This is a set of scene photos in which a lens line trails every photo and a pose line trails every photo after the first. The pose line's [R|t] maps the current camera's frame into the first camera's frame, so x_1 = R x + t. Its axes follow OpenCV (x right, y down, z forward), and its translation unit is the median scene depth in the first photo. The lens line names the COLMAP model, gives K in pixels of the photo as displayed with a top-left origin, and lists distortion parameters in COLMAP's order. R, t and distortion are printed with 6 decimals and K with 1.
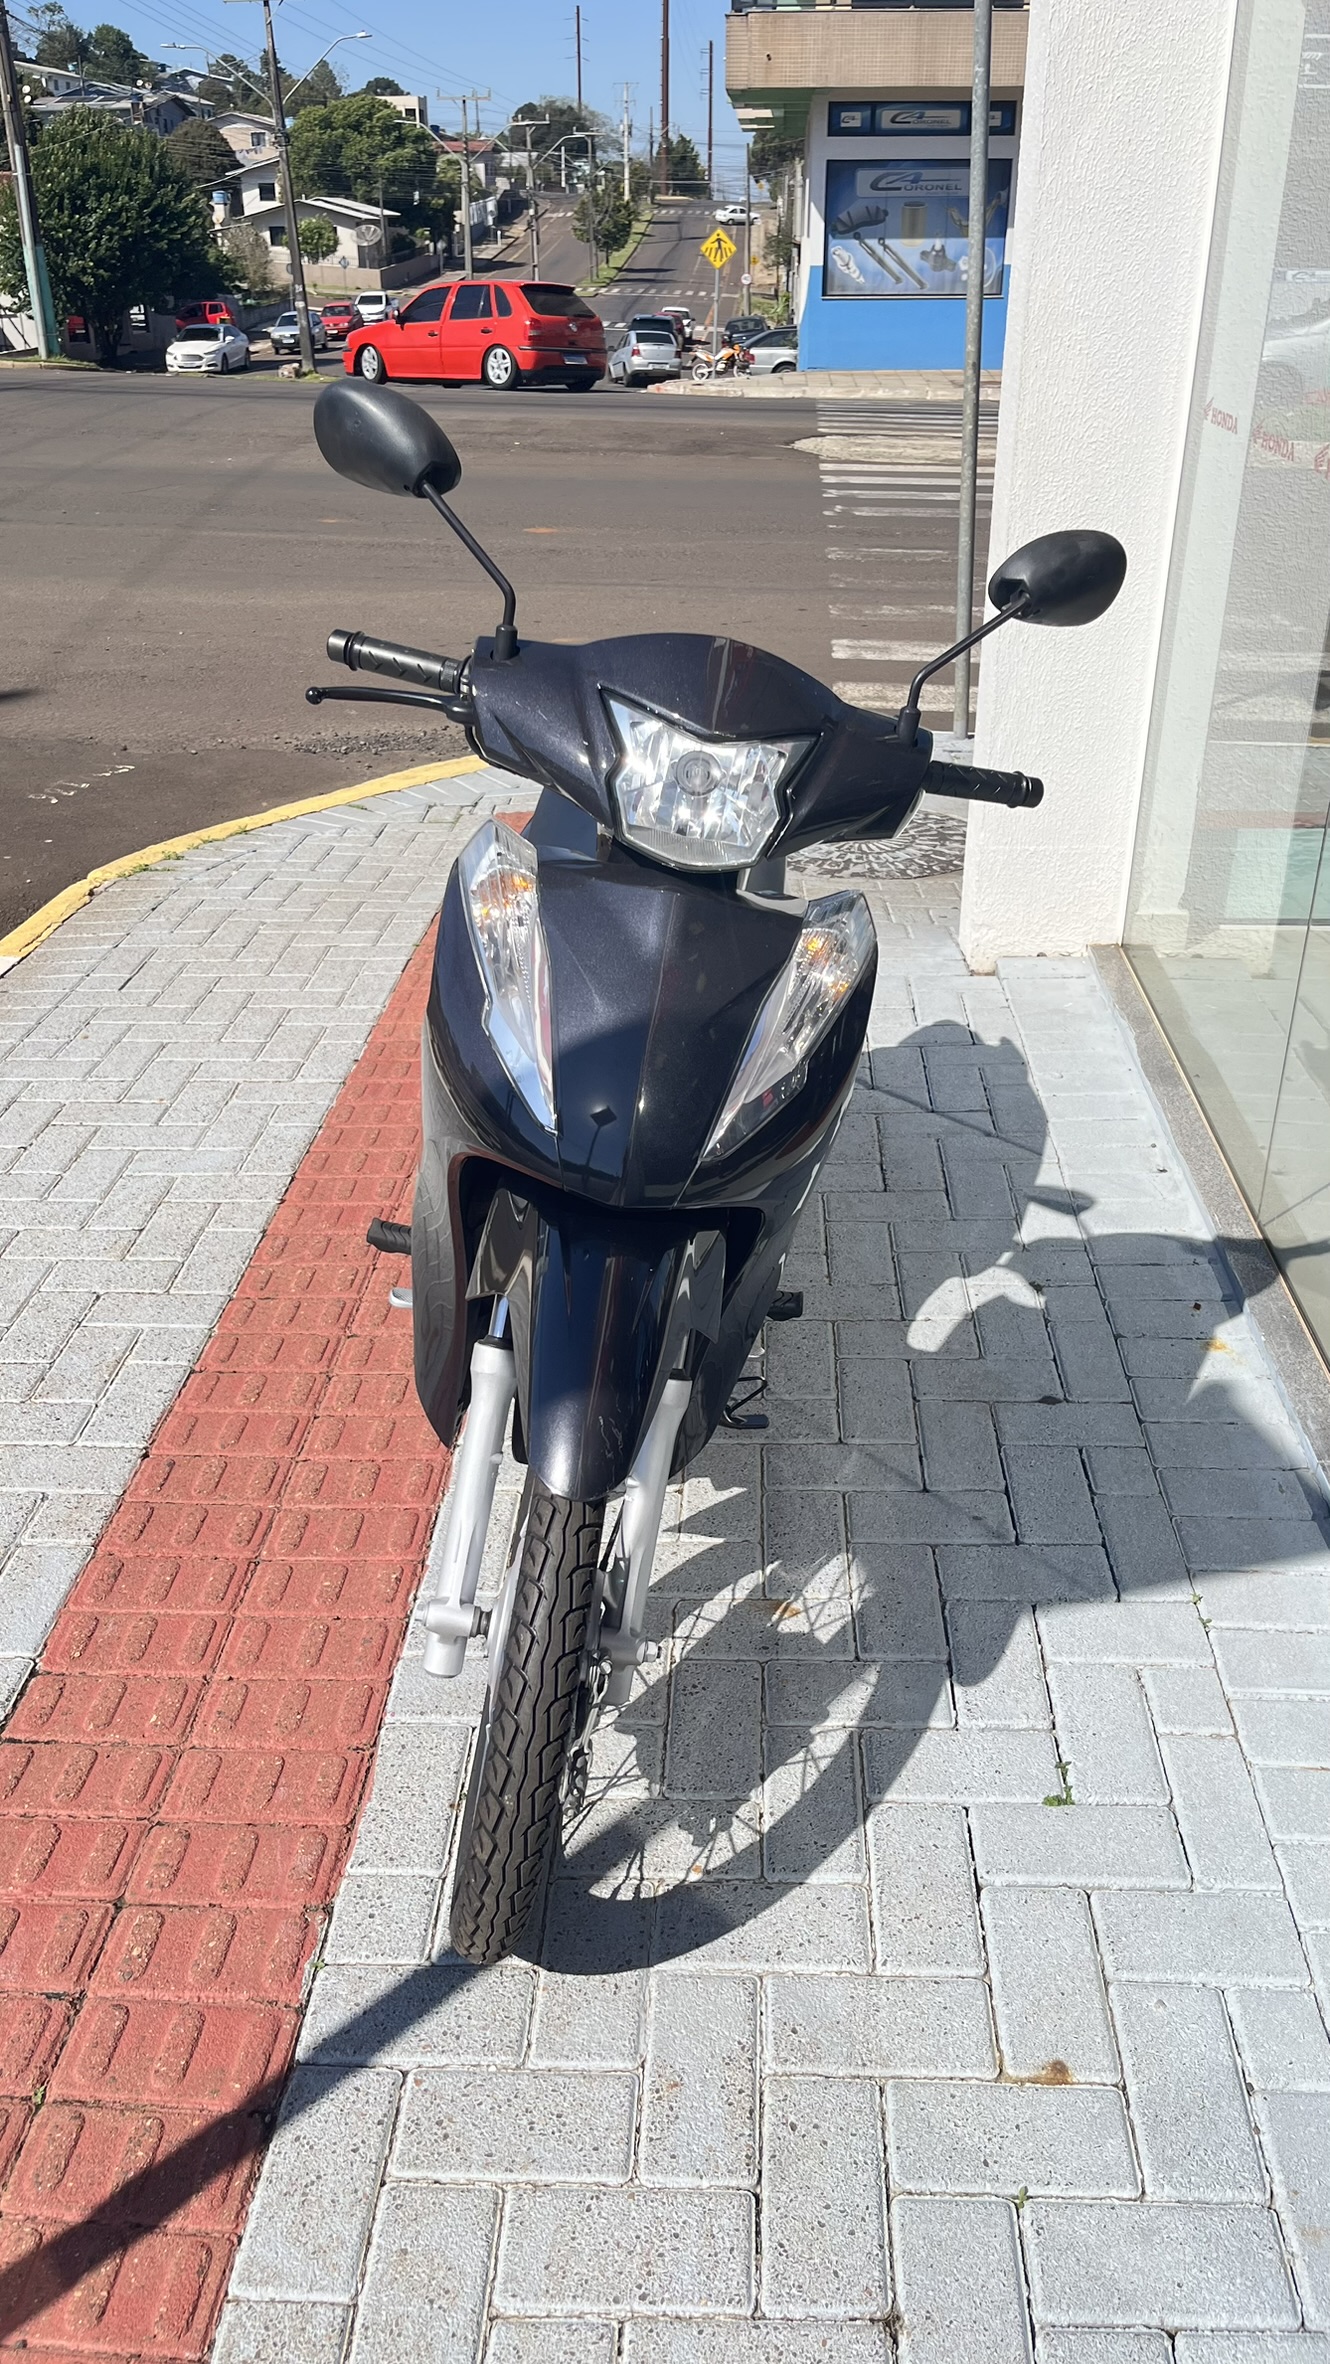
lens RADIAL K [[1774.3, 0, 663.1], [0, 1774.3, 1178.7], [0, 0, 1]] dist [-0.027616, -0.007509]
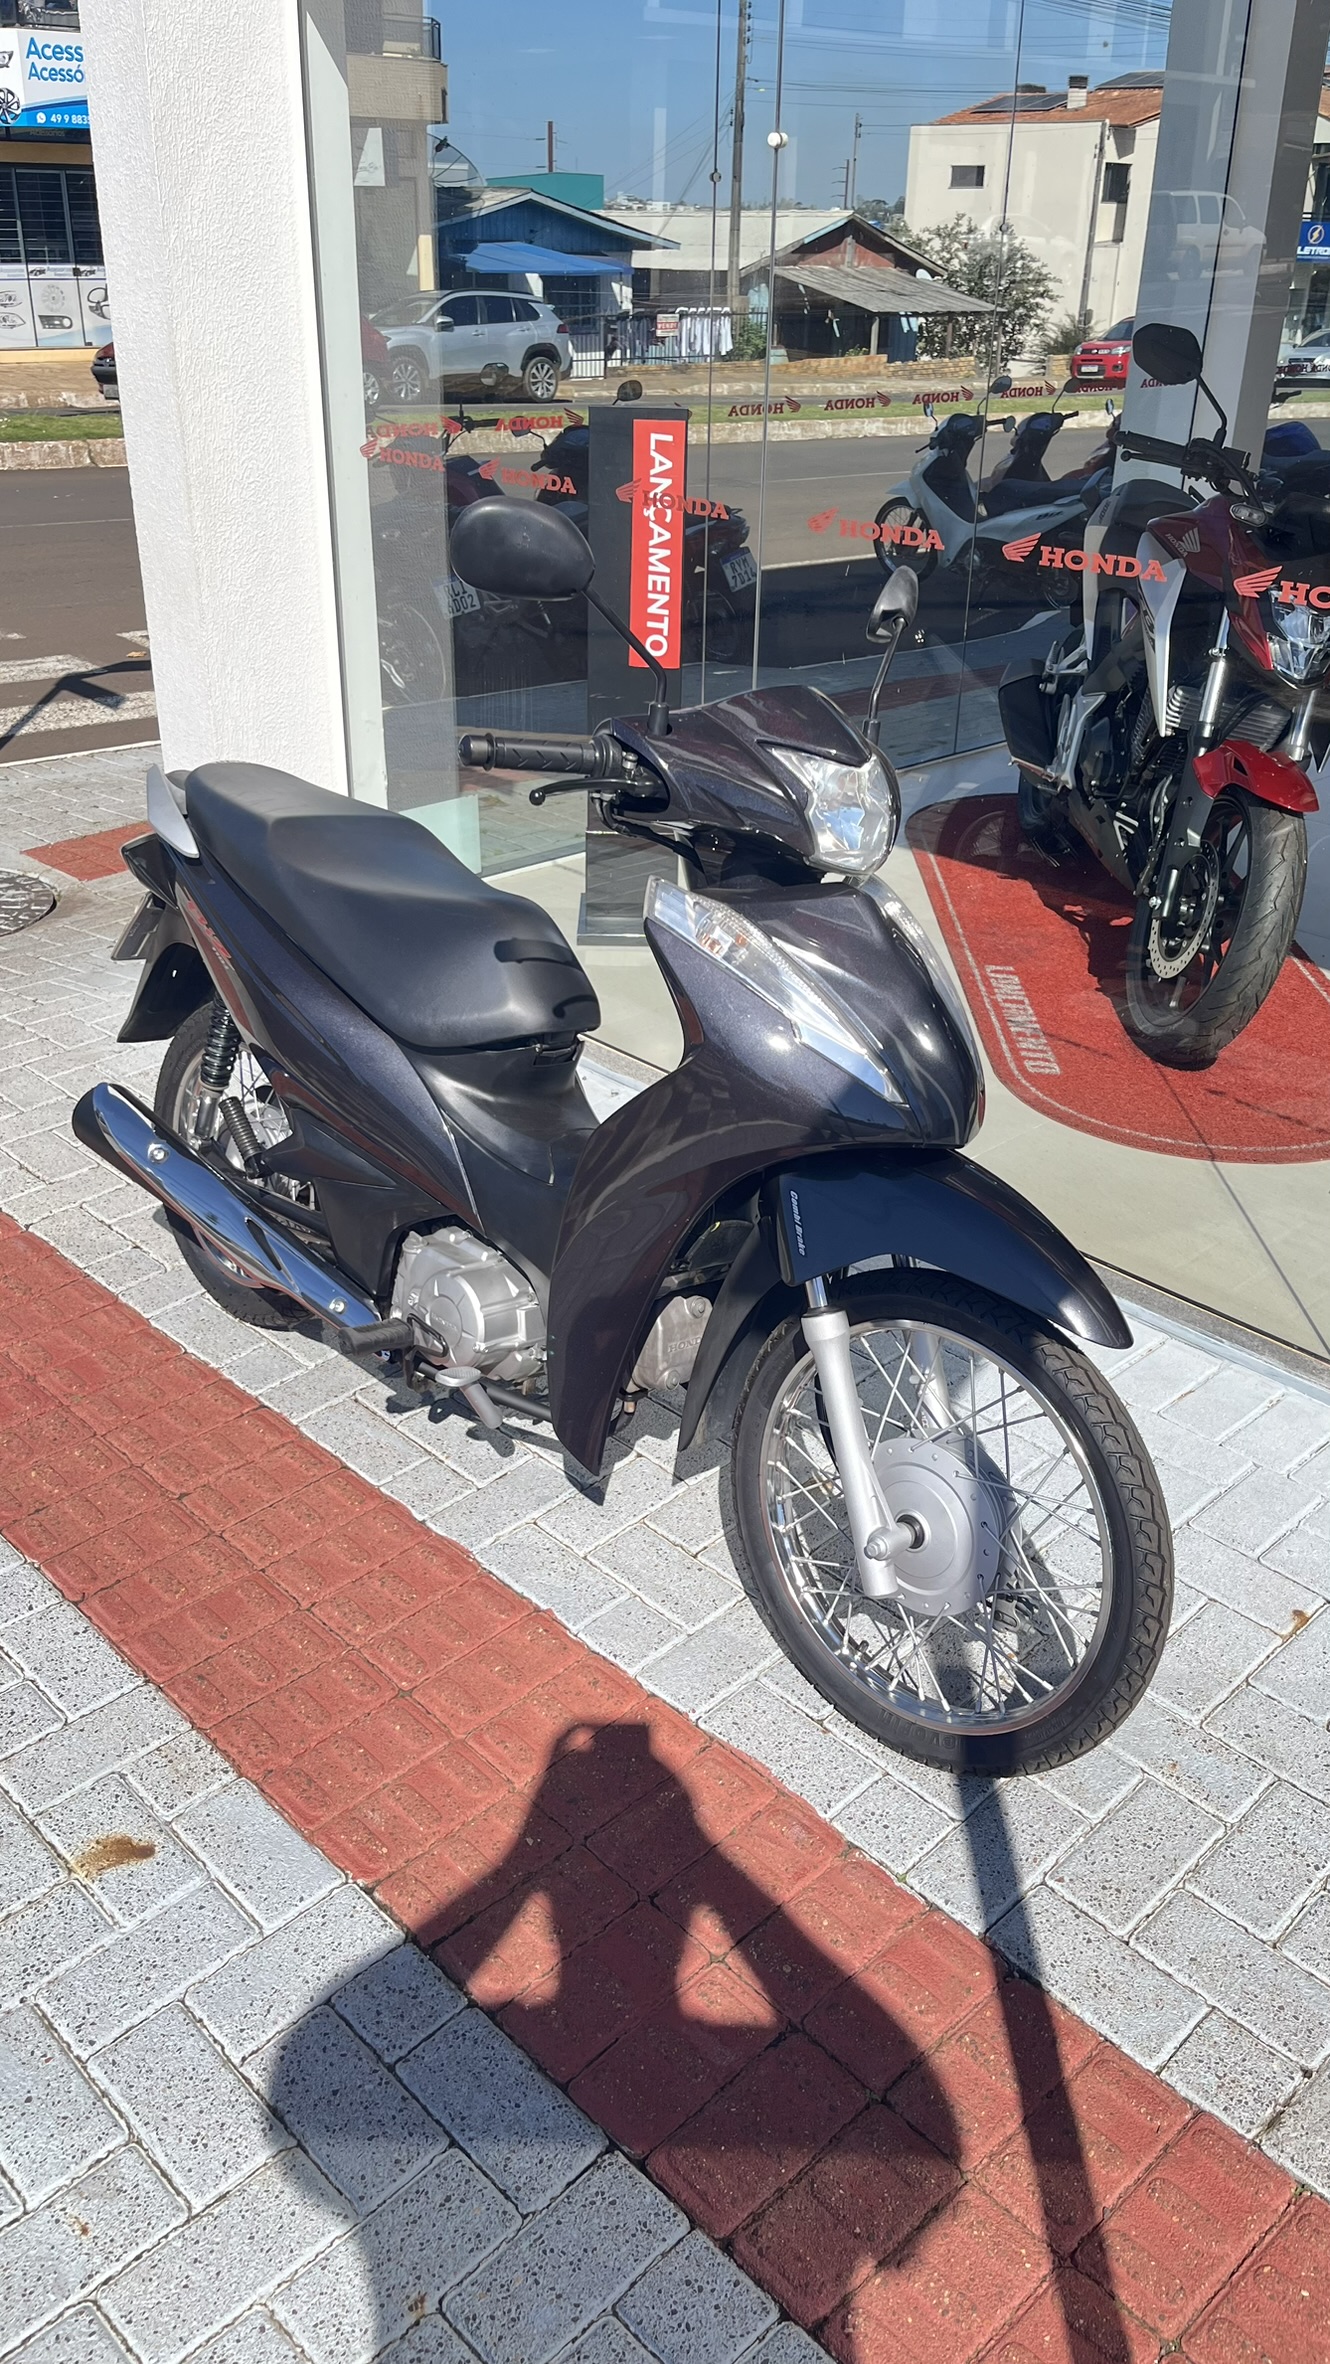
lens RADIAL K [[1774.3, 0, 664.7], [0, 1774.3, 1188.3], [0, 0, 1]] dist [-0.027616, -0.007509]
pose [[0.691639, -0.329829, 0.642532, -0.768689], [0.328527, 0.935943, 0.126809, -0.137433], [-0.643199, 0.123383, 0.755693, 0.169532]]
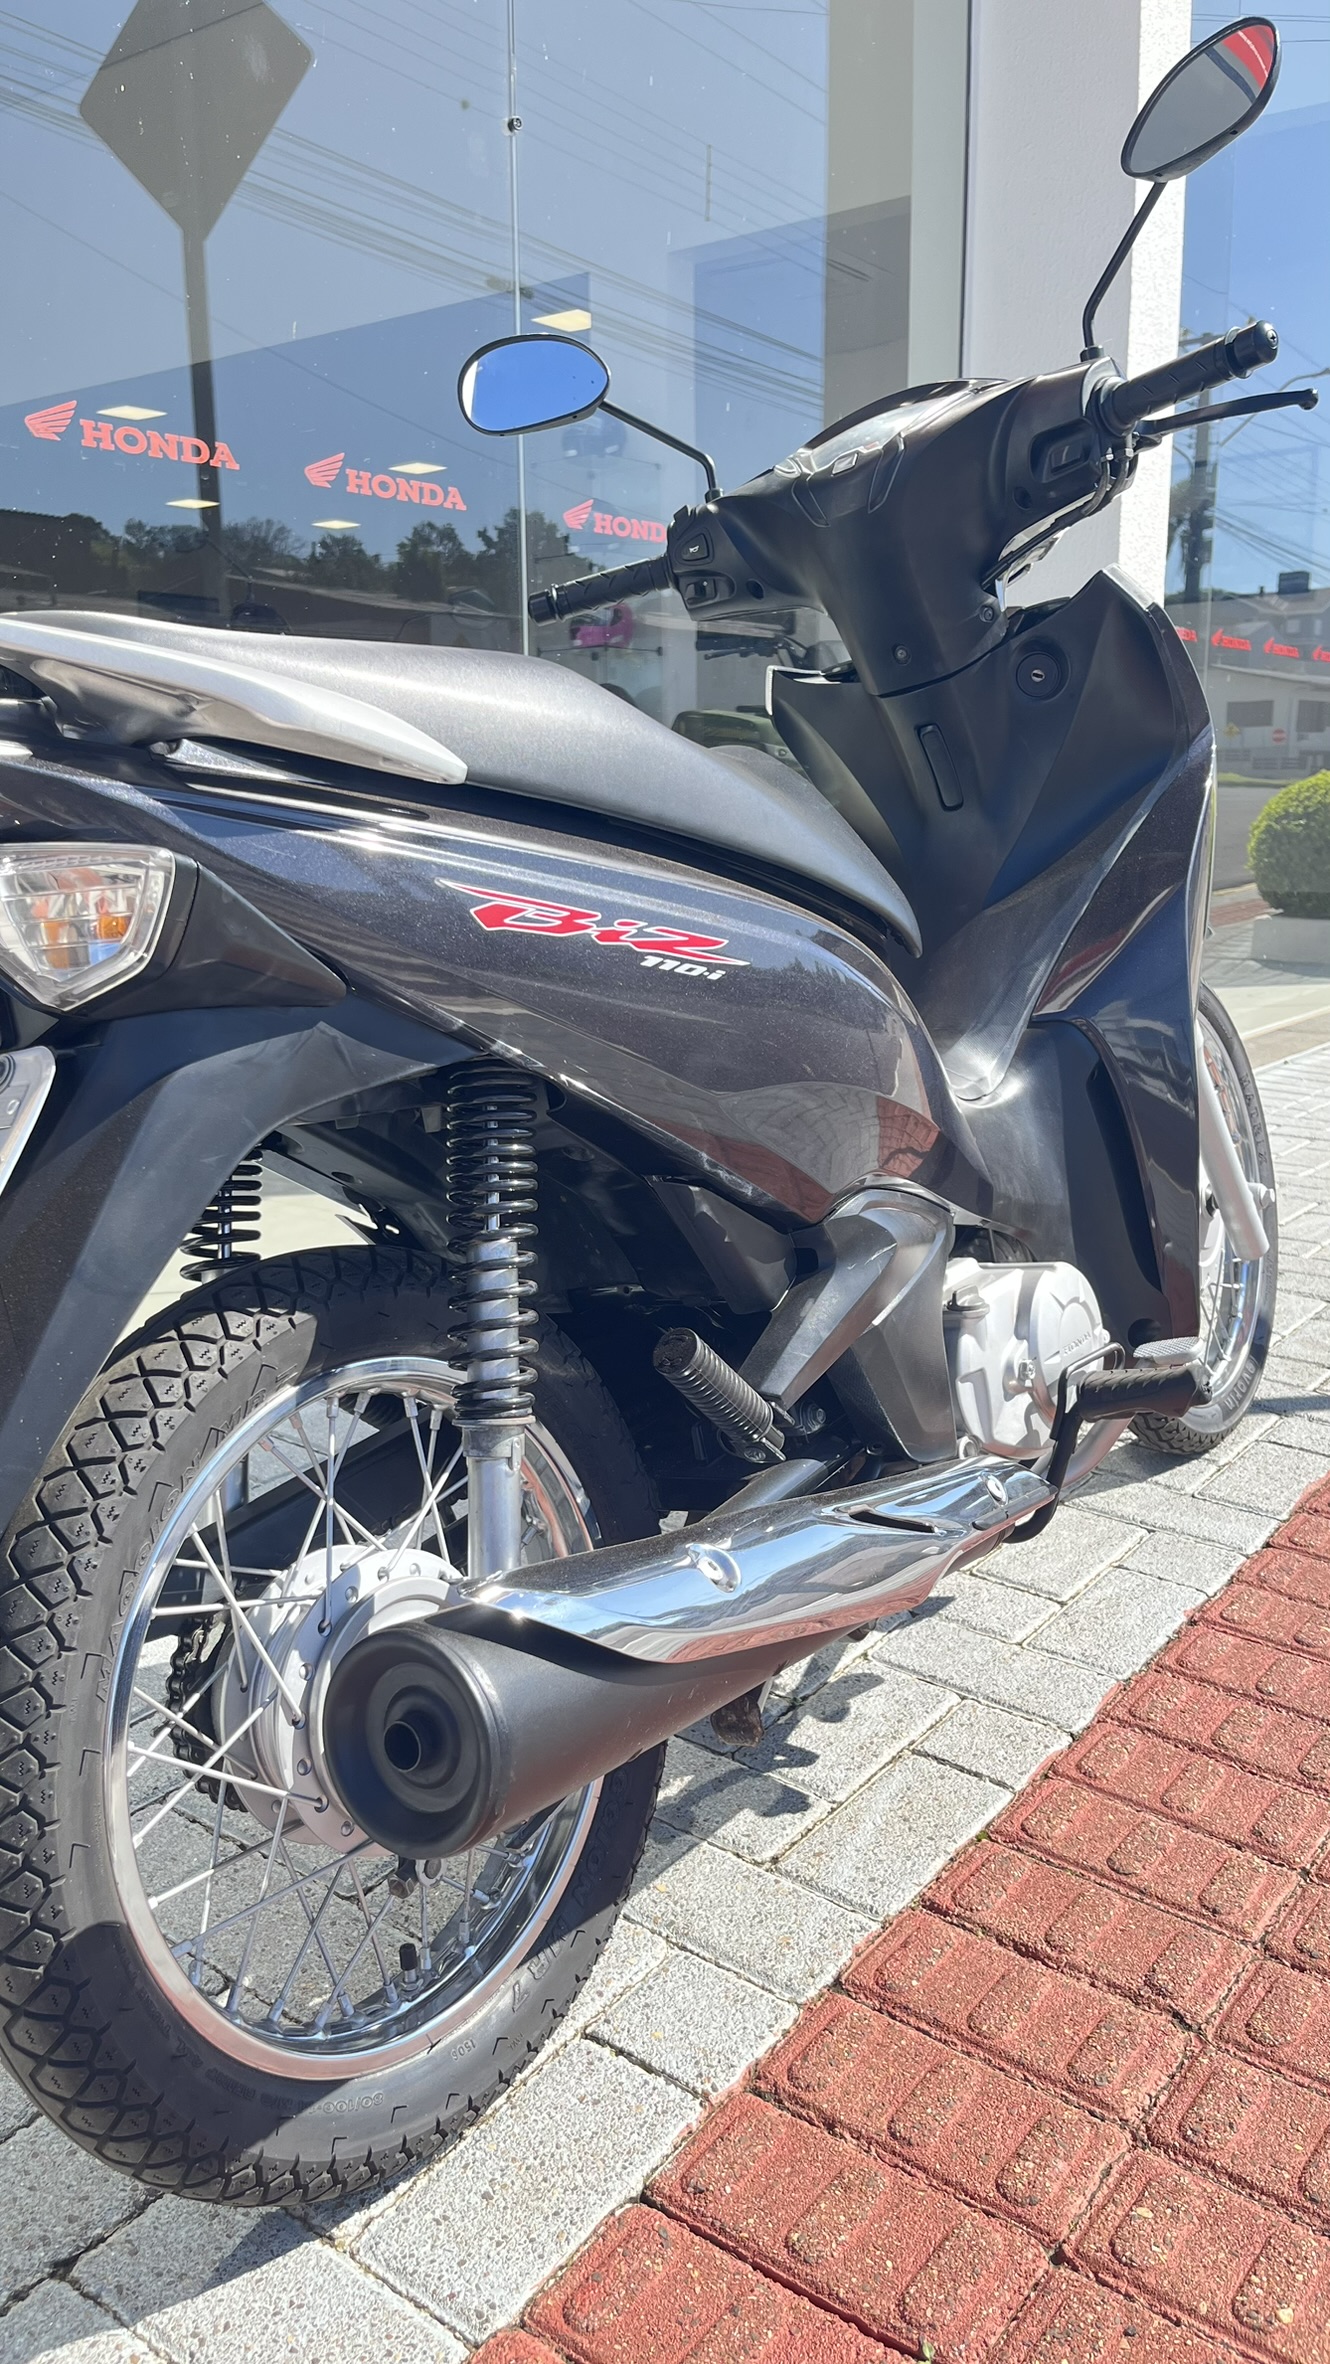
lens RADIAL K [[1774.3, 0, 658.9], [0, 1774.3, 1174.2], [0, 0, 1]] dist [-0.027616, -0.007509]
pose [[-0.830796, -0.114519, 0.544668, -0.396031], [0.256906, 0.789213, 0.557801, -0.487002], [-0.493739, 0.603347, -0.626255, 1.700975]]
